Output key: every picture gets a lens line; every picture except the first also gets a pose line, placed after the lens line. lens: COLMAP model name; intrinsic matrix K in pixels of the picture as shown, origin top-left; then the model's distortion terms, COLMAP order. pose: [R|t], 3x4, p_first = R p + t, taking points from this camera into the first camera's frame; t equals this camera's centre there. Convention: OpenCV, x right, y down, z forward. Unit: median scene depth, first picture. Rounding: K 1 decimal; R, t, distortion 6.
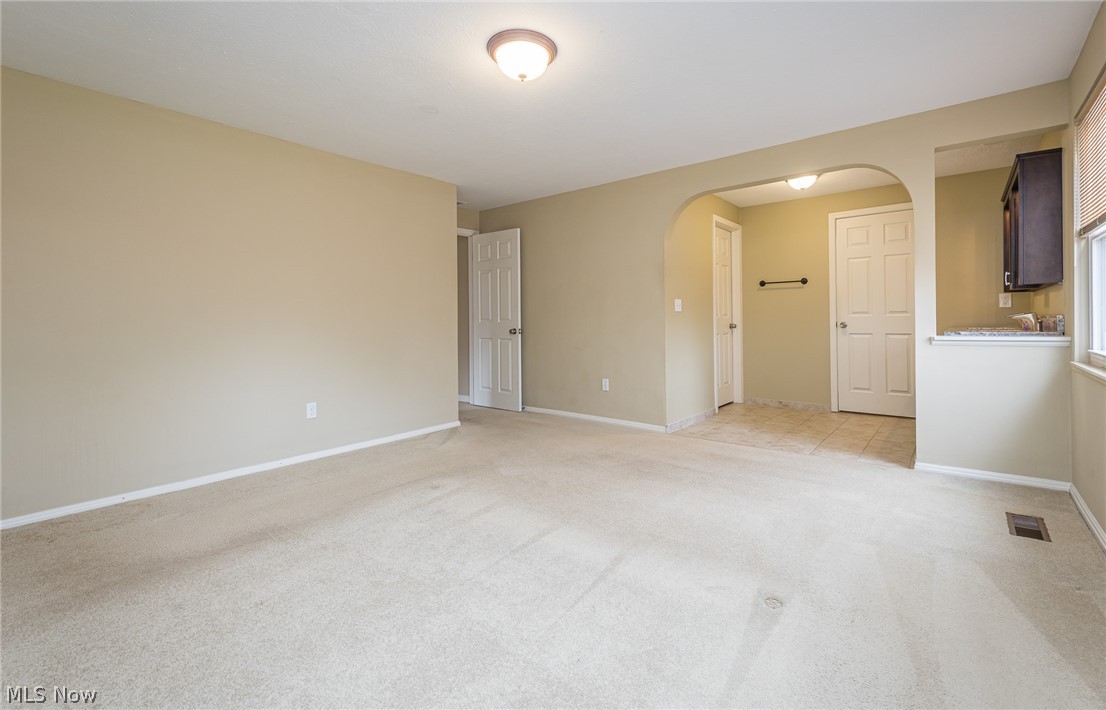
lens RADIAL K [[483.4, 0, 553.7], [0, 483.4, 319.4], [0, 0, 1]] dist [-0.000227, -0.000040]
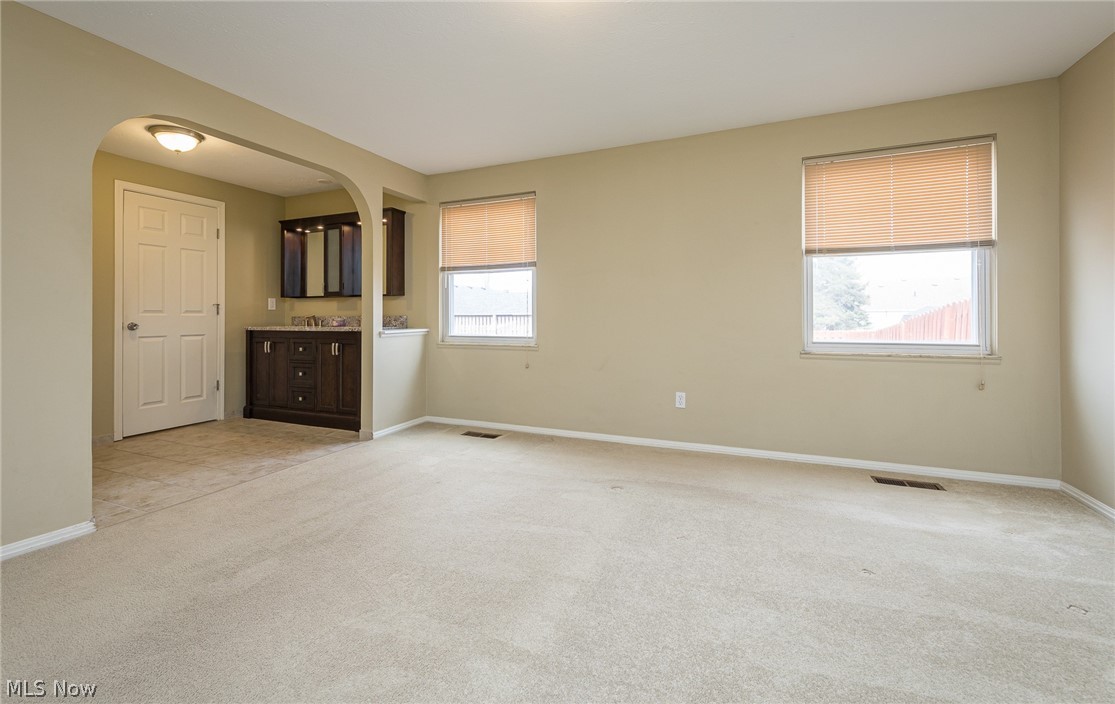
lens RADIAL K [[482.9, 0, 557.6], [0, 482.9, 314.9], [0, 0, 1]] dist [0.000683, 0.000118]
pose [[-0.281731, 0.019054, 0.959304, -0.372416], [0.006697, 0.999817, -0.017892, 0.012226], [-0.959470, 0.001384, -0.281807, 0.582767]]
